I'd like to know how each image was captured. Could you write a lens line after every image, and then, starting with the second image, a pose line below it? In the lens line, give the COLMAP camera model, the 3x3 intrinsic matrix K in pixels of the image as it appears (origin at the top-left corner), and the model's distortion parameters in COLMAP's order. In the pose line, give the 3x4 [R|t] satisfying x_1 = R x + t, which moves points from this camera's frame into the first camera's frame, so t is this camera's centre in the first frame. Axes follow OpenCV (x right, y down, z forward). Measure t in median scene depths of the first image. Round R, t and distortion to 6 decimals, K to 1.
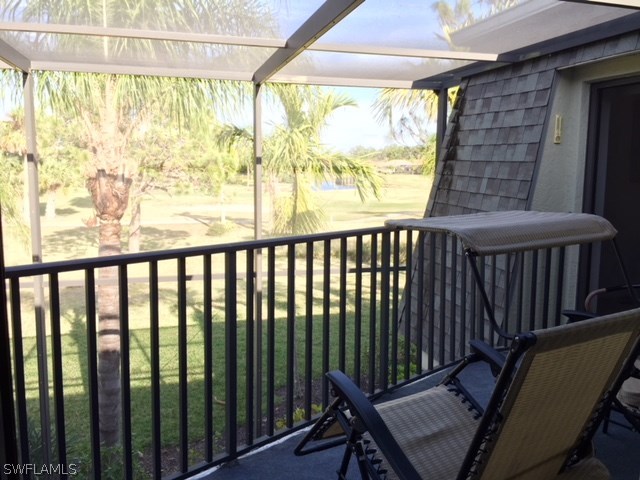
lens RADIAL K [[543.1, 0, 320.0], [0, 543.1, 240.0], [0, 0, 1]] dist [0.001143, 0.004783]
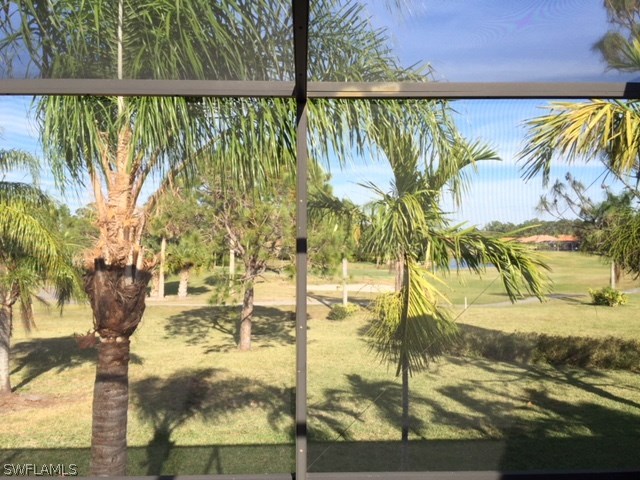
lens RADIAL K [[544.4, 0, 339.0], [0, 544.4, 239.0], [0, 0, 1]] dist [0.147820, 0.000765]
pose [[0.978925, -0.012107, -0.203863, 0.006625], [-0.017061, 0.989903, -0.140714, -0.025534], [0.203508, 0.141227, 0.968834, 0.159596]]
